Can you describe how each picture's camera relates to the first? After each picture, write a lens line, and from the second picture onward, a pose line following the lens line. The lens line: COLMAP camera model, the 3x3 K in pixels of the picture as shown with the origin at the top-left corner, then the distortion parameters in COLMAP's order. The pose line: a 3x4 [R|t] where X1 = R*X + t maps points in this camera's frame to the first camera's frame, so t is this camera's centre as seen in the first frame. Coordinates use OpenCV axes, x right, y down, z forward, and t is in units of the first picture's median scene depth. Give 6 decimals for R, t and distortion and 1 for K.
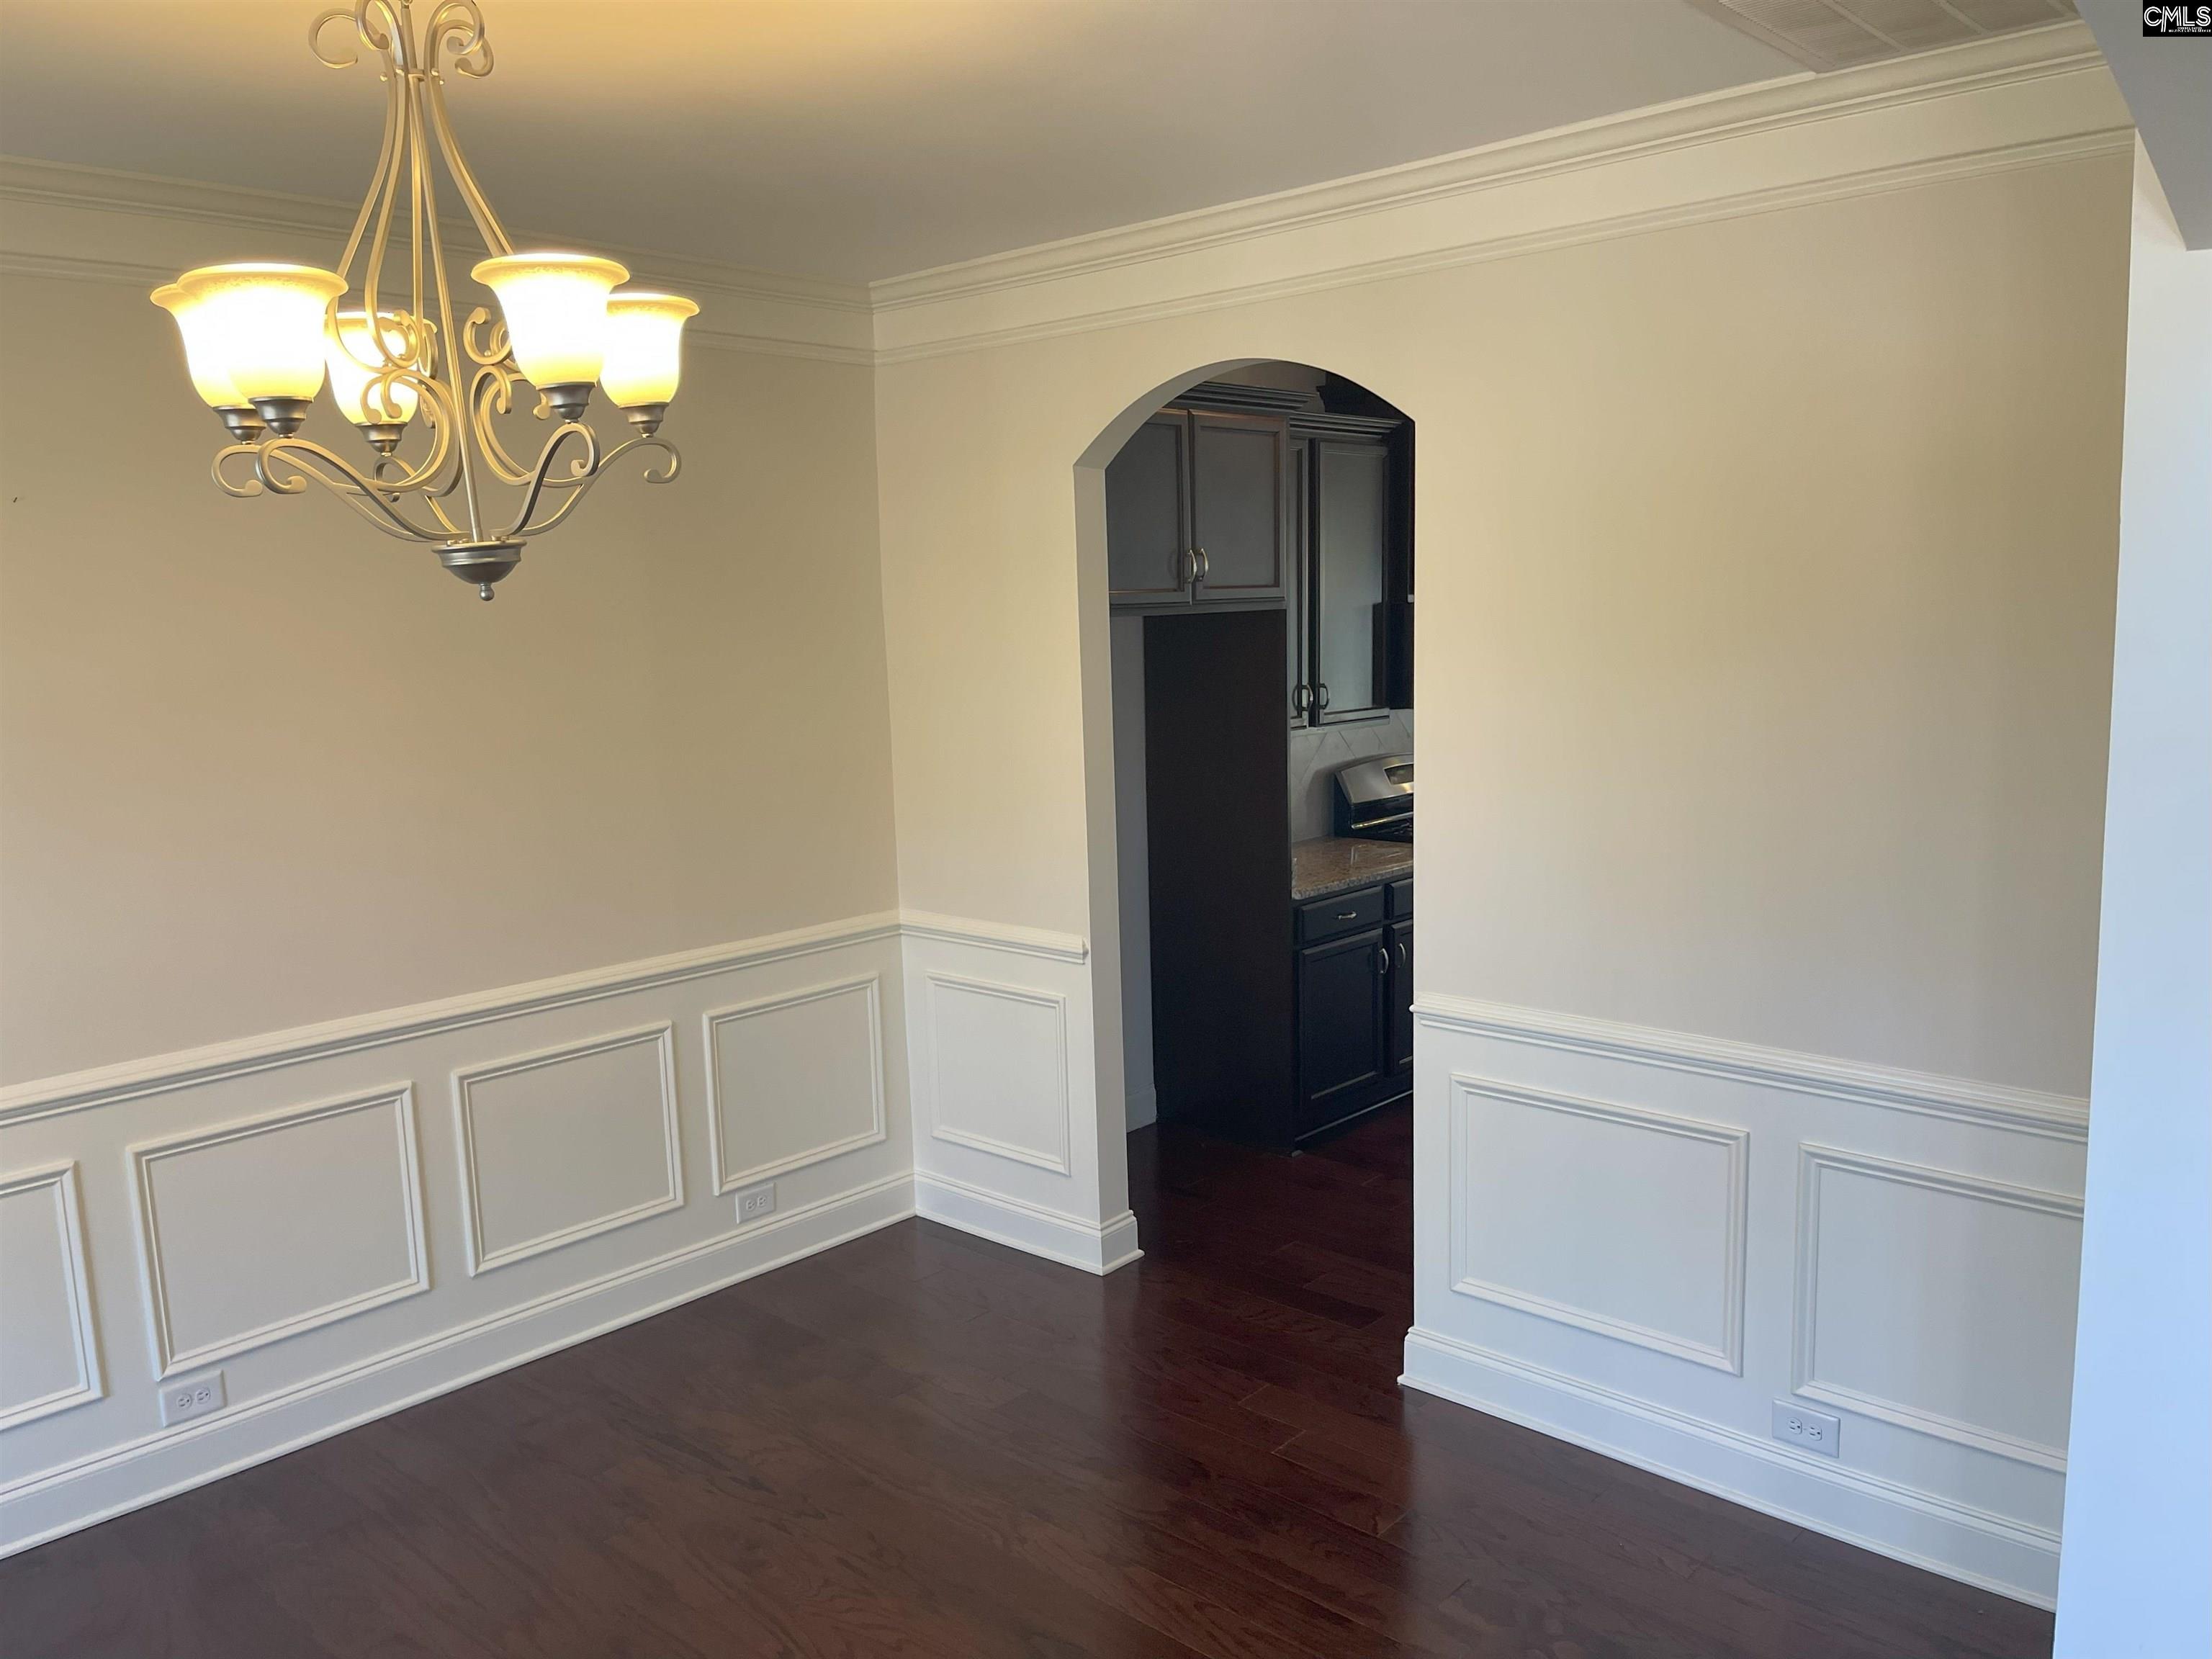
lens RADIAL K [[1675.4, 0, 1097.1], [0, 1675.4, 839.5], [0, 0, 1]] dist [0.065003, -0.046682]
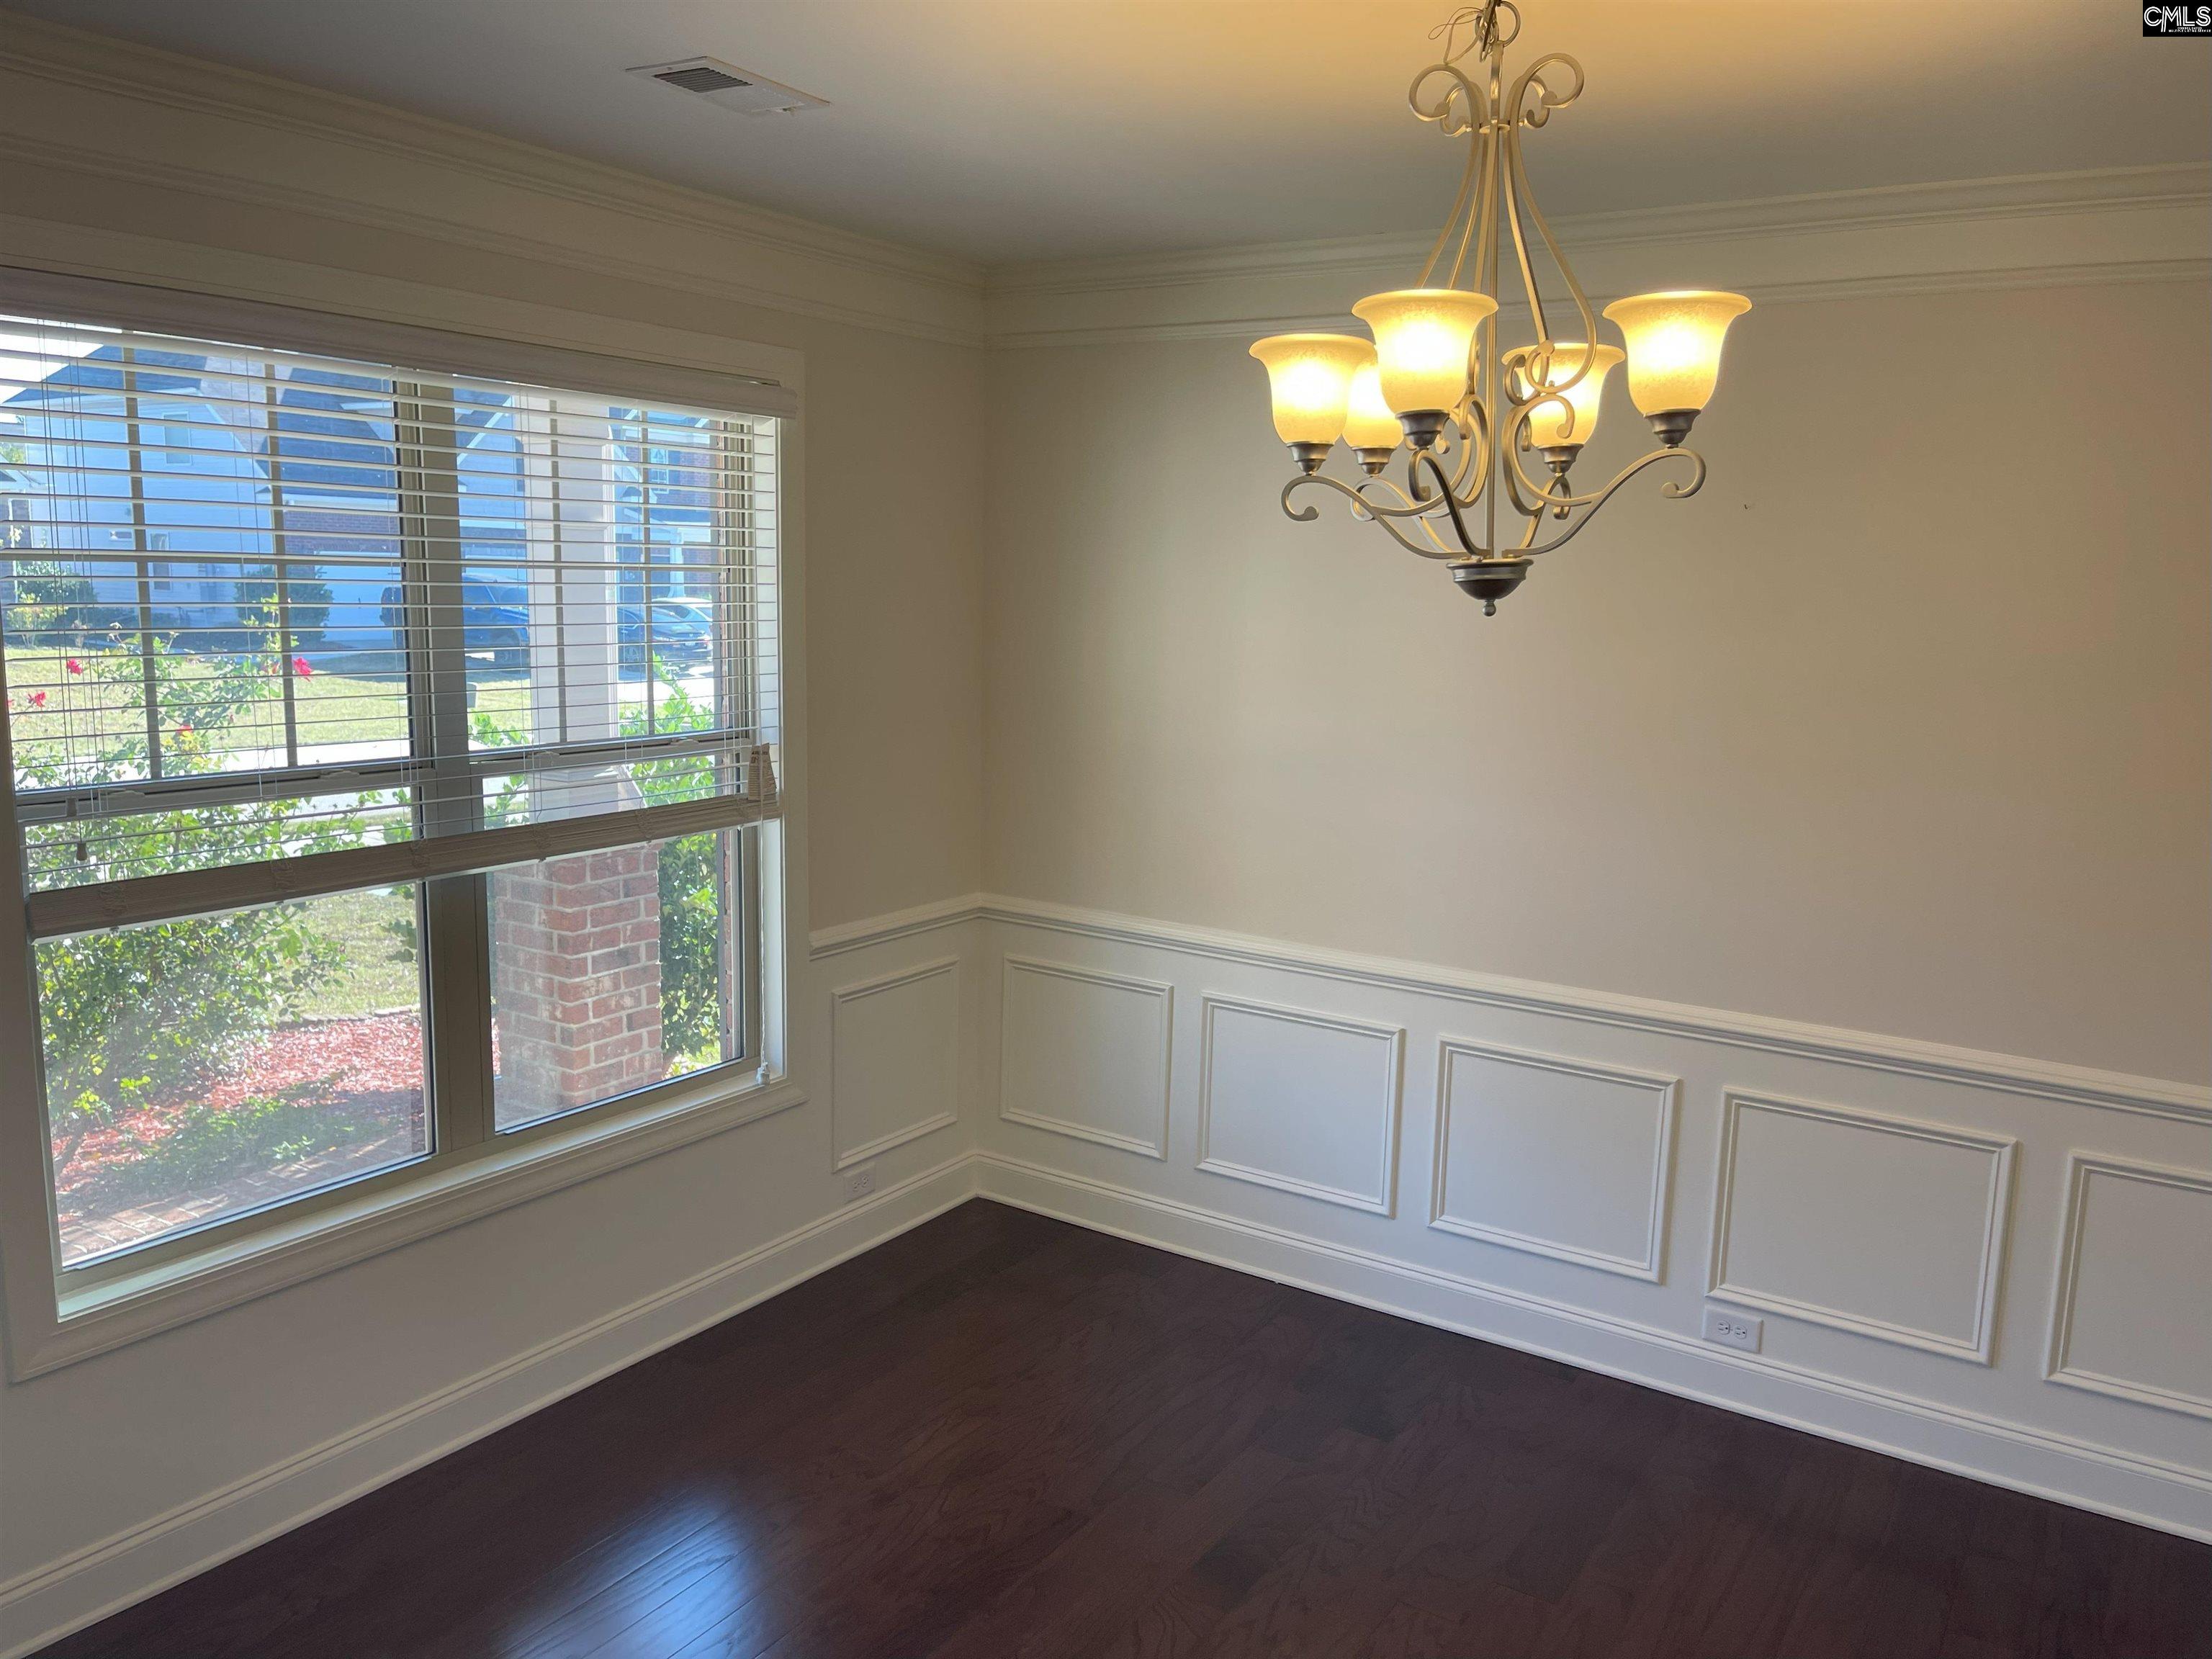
lens RADIAL K [[1675.4, 0, 1093.1], [0, 1675.4, 835.3], [0, 0, 1]] dist [0.065003, -0.046682]
pose [[0.210805, 0.190098, -0.958866, 0.376252], [-0.183425, 0.971178, 0.152214, -0.072138], [0.960165, 0.143793, 0.239597, 0.309383]]
